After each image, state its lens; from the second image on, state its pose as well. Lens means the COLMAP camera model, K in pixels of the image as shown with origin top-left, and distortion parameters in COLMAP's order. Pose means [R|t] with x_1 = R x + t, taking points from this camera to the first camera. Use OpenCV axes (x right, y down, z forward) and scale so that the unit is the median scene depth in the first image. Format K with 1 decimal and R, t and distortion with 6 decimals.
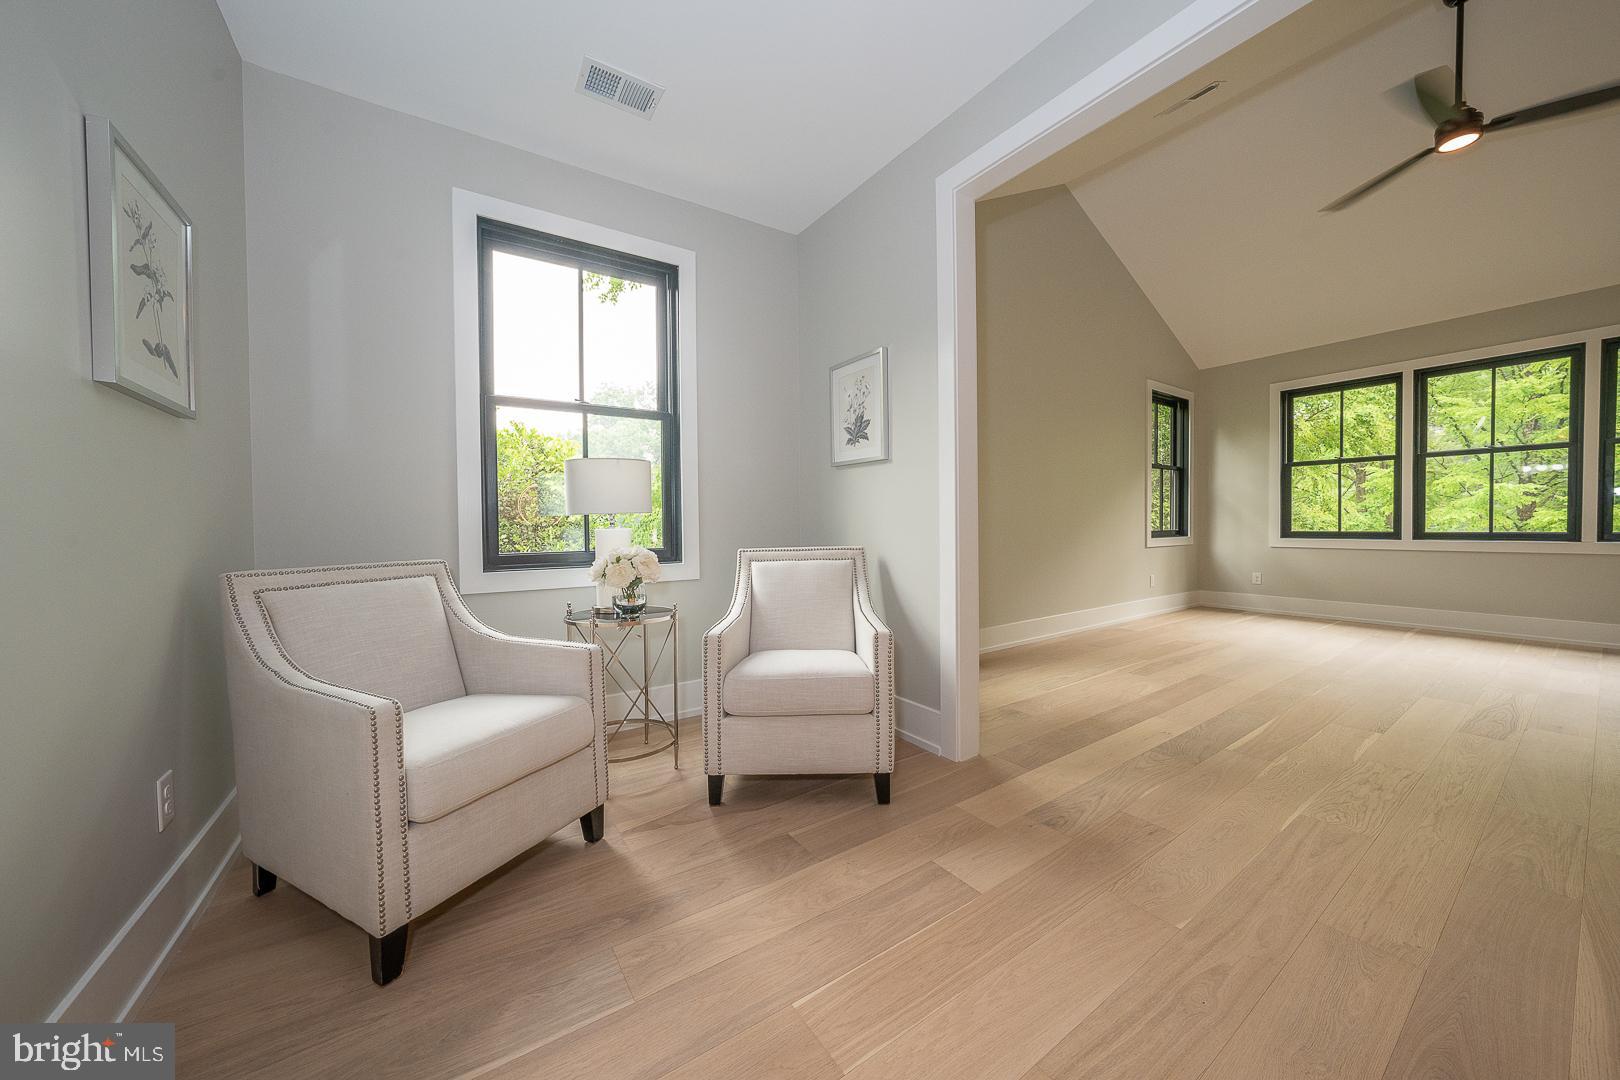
lens RADIAL K [[556.3, 0, 818.1], [0, 556.3, 533.9], [0, 0, 1]] dist [-0.012165, 0.000940]
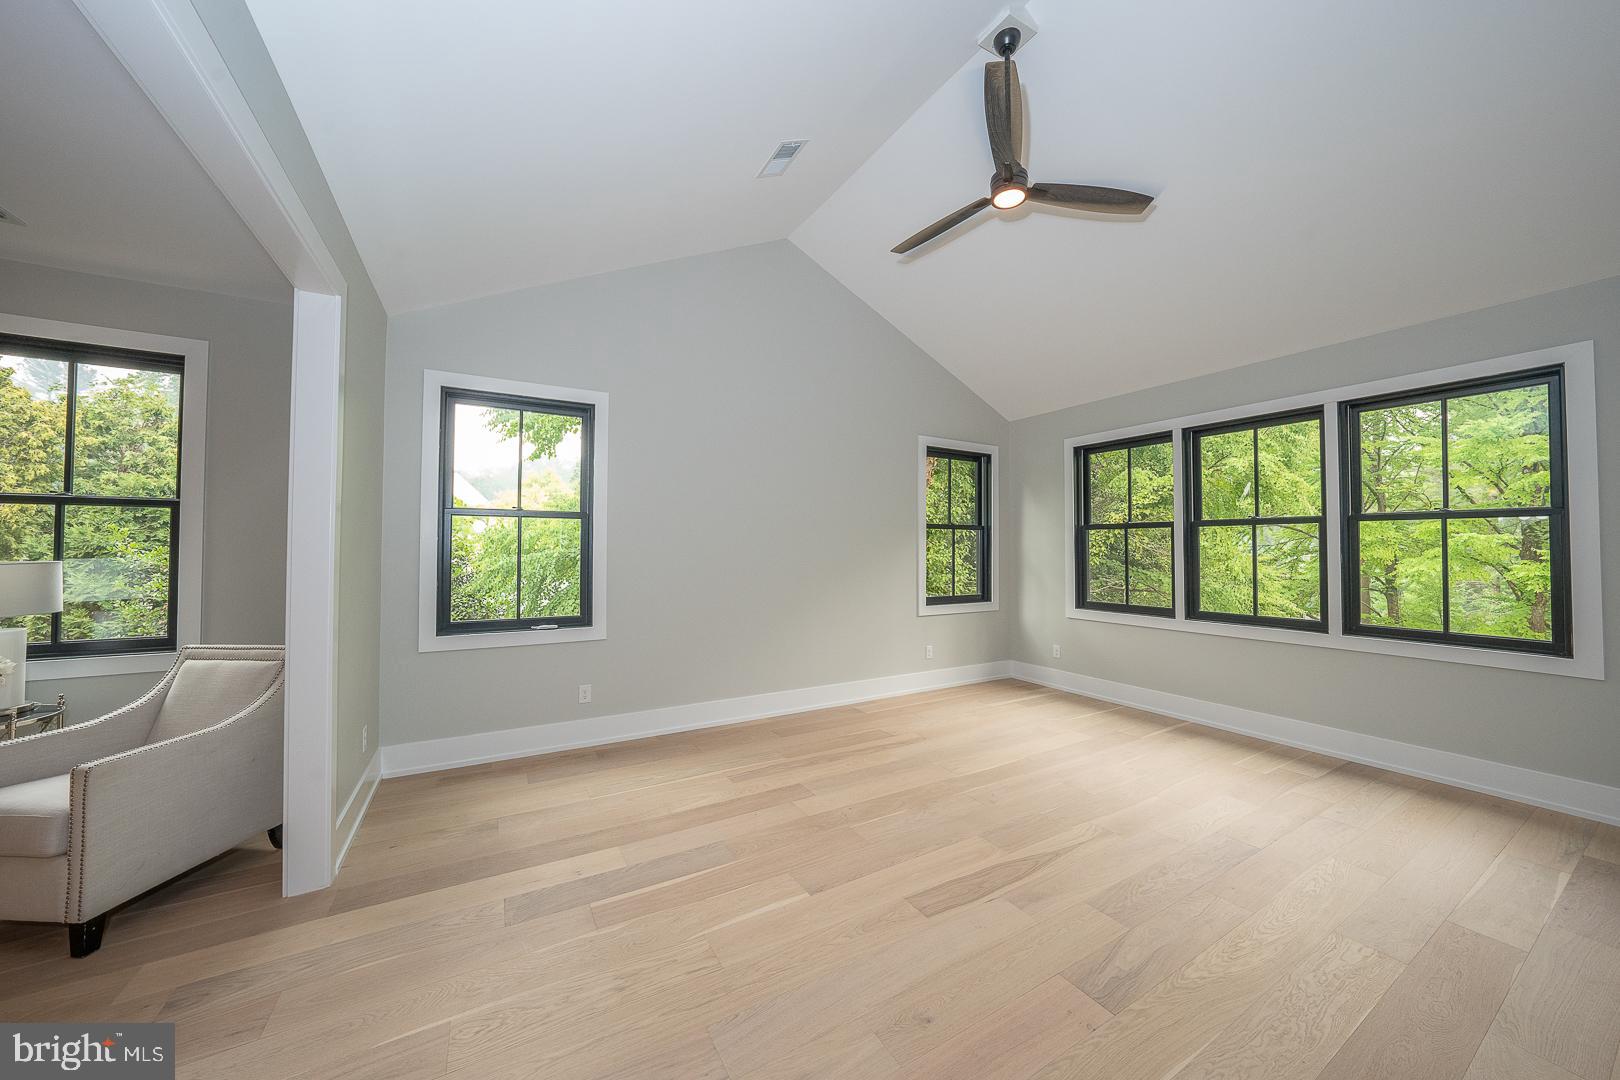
lens RADIAL K [[556.3, 0, 813.3], [0, 556.3, 539.3], [0, 0, 1]] dist [-0.012165, 0.000940]
pose [[0.996838, 0.013802, -0.078254, 0.480030], [-0.016618, 0.999233, -0.035453, -0.066183], [0.077704, 0.036642, 0.996303, 0.059032]]
